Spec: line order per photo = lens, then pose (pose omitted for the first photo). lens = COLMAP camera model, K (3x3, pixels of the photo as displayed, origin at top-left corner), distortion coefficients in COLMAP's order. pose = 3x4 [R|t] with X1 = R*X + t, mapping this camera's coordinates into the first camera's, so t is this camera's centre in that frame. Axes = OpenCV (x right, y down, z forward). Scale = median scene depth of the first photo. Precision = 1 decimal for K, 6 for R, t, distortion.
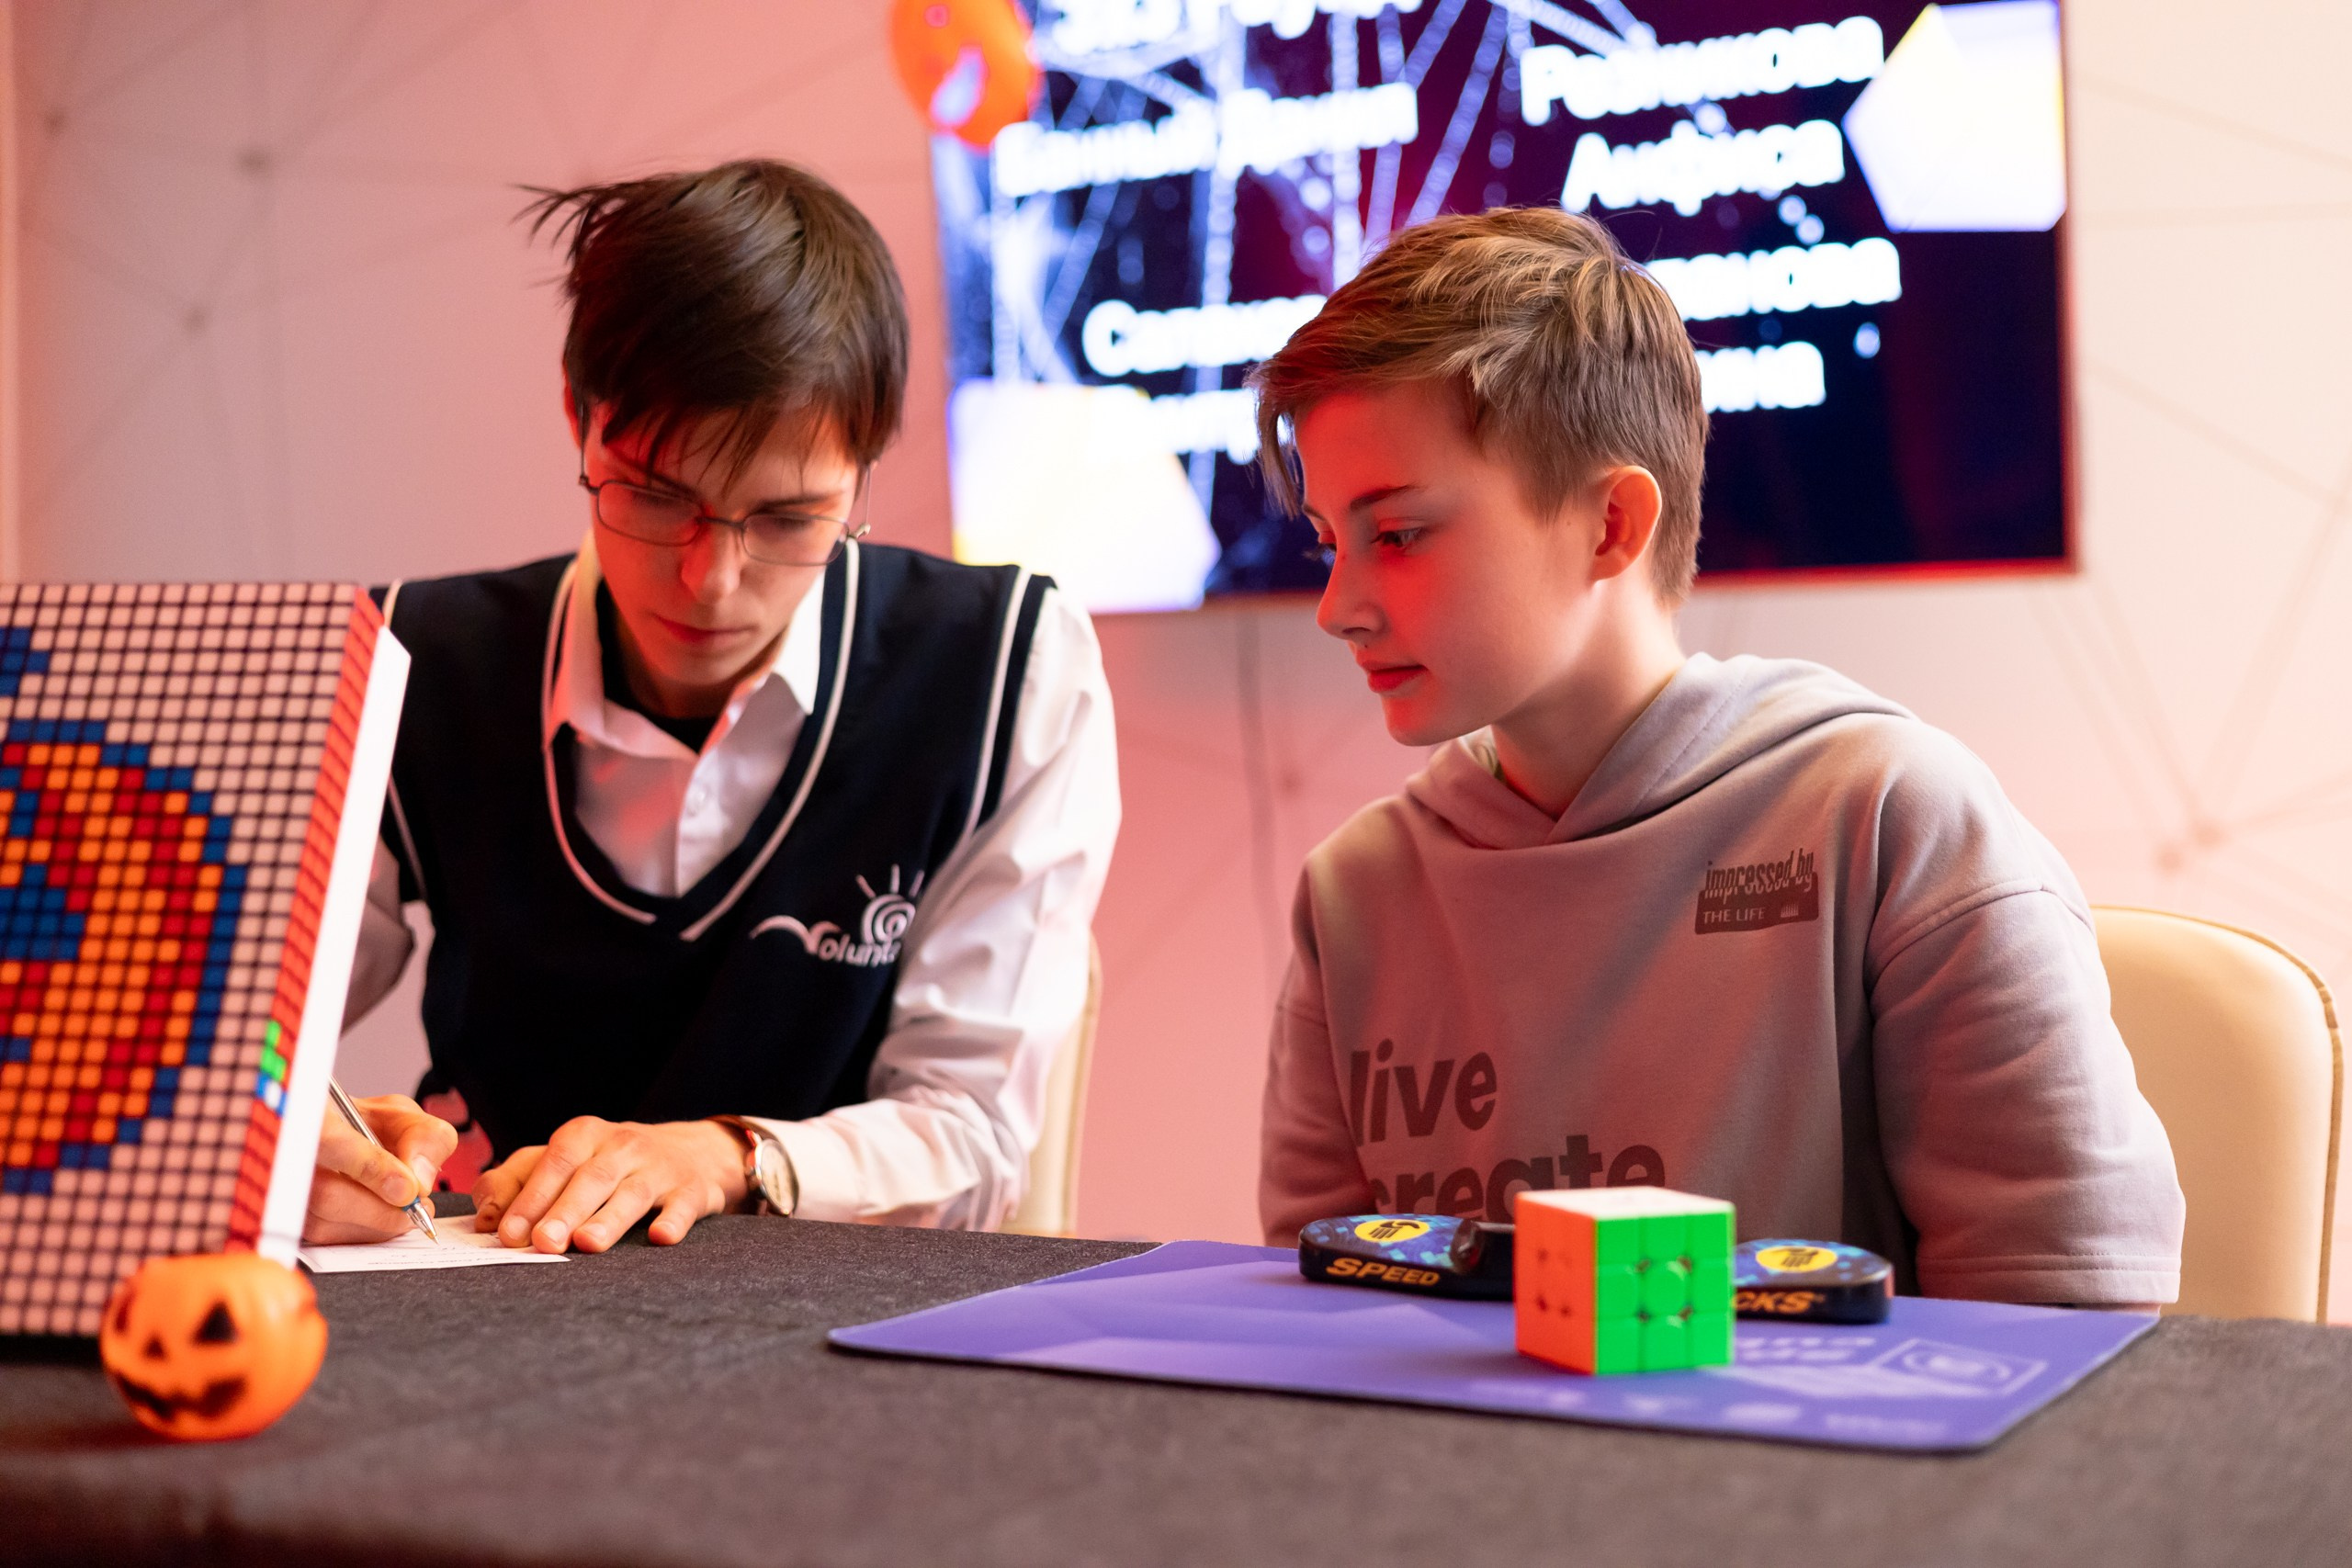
lens RADIAL K [[3412.7, 0, 1167.5], [0, 3412.7, 801.4], [0, 0, 1]] dist [0.124690, 0.000000]
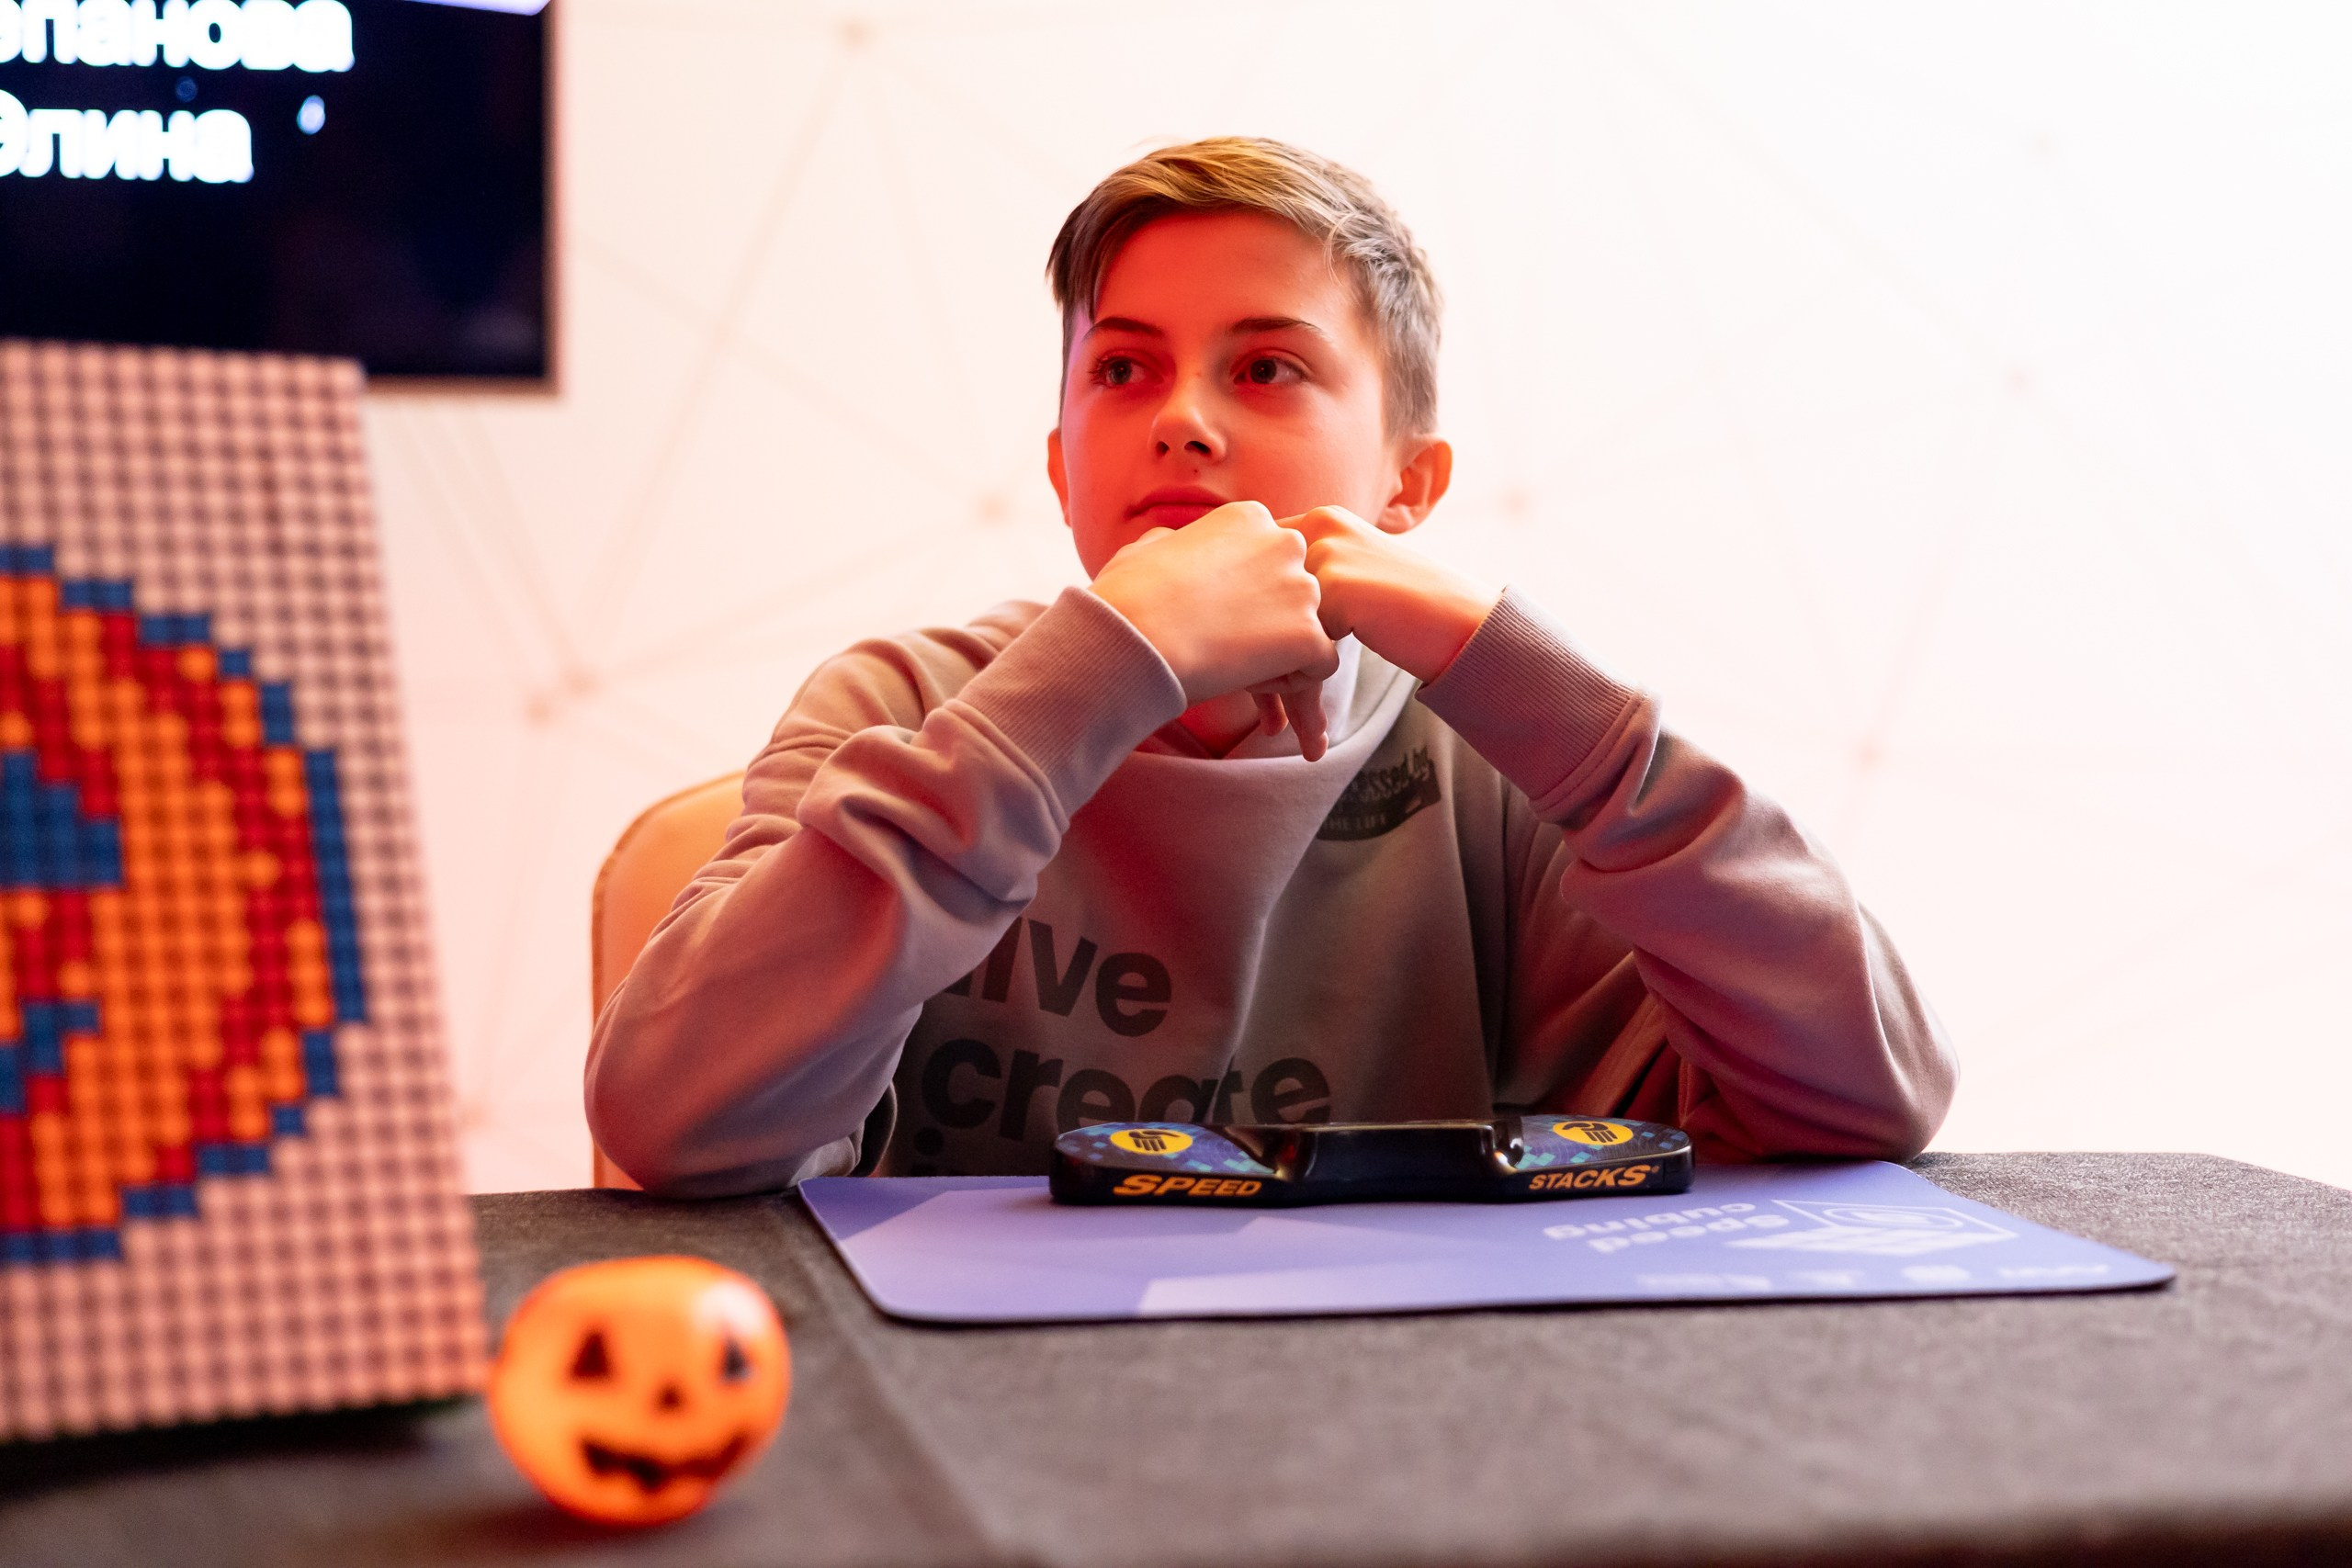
lens RADIAL K [[3839.1, 0, 1177.0], [0, 3839.1, 775.5], [0, 0, 1]] dist [0.155302, 0.000000]
pose [[0.806965, -0.023269, 0.590141, -0.600009], [0.003236, 0.999383, 0.034981, -0.003587], [-0.590590, -0.026319, 0.806542, 0.234284]]
